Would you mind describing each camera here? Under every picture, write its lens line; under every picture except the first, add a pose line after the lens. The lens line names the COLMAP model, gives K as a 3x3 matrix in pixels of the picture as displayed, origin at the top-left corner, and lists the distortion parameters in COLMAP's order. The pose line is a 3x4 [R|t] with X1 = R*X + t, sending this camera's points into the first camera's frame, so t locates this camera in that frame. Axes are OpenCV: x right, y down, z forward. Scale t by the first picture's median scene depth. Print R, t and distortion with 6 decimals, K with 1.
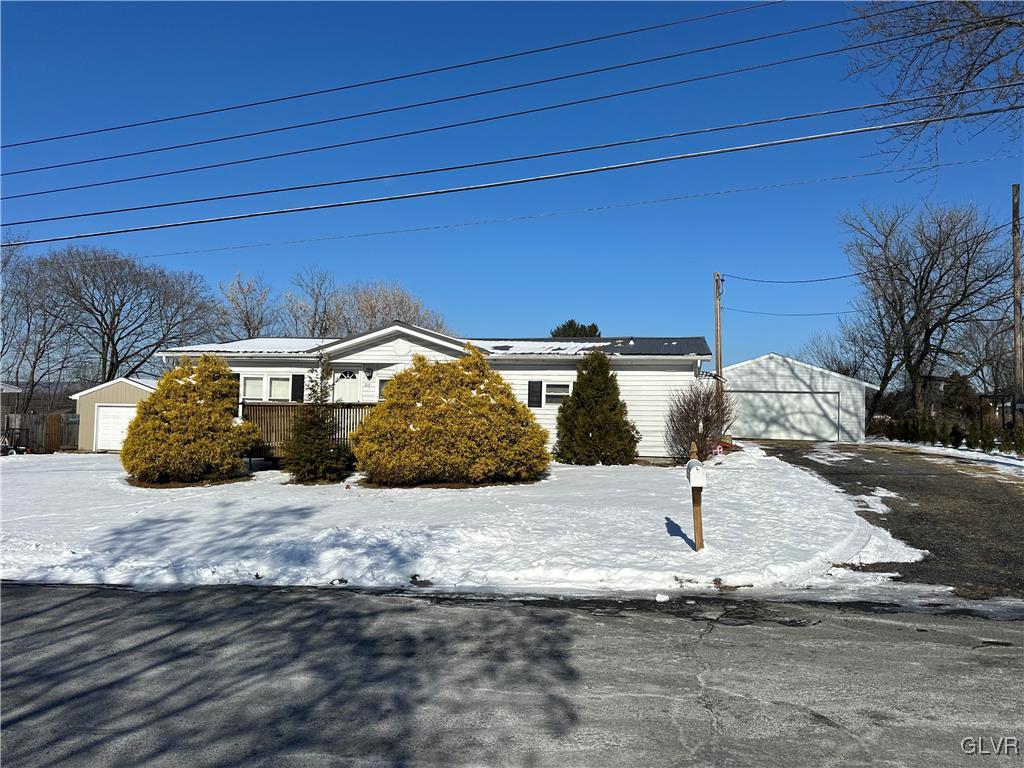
lens RADIAL K [[725.8, 0, 513.1], [0, 725.8, 381.0], [0, 0, 1]] dist [0.062438, -0.026666]
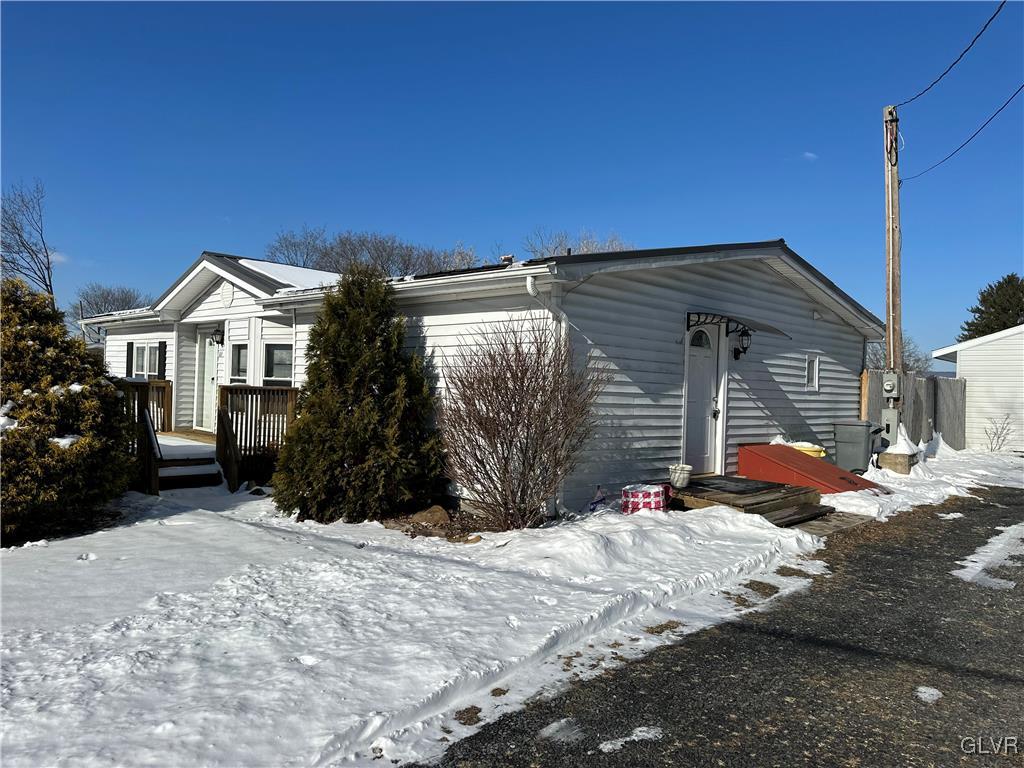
lens RADIAL K [[725.8, 0, 502.8], [0, 725.8, 383.6], [0, 0, 1]] dist [0.062438, -0.026666]
pose [[0.847831, 0.007716, -0.530210, 0.249071], [0.009072, 0.999537, 0.029052, 0.009930], [0.530189, -0.029441, 0.847368, 0.356076]]
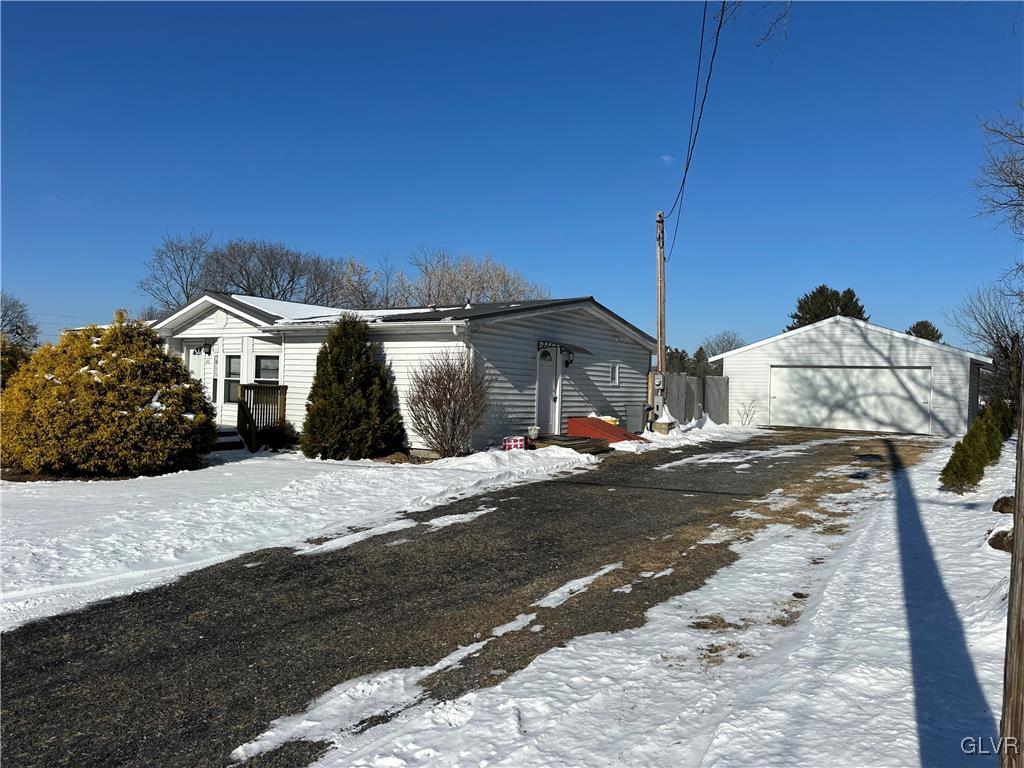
lens RADIAL K [[725.8, 0, 506.5], [0, 725.8, 393.3], [0, 0, 1]] dist [0.062438, -0.026666]
pose [[0.929088, 0.008919, -0.369751, 0.321155], [0.009031, 0.998864, 0.046789, 0.003642], [0.369748, -0.046810, 0.927952, 0.170405]]
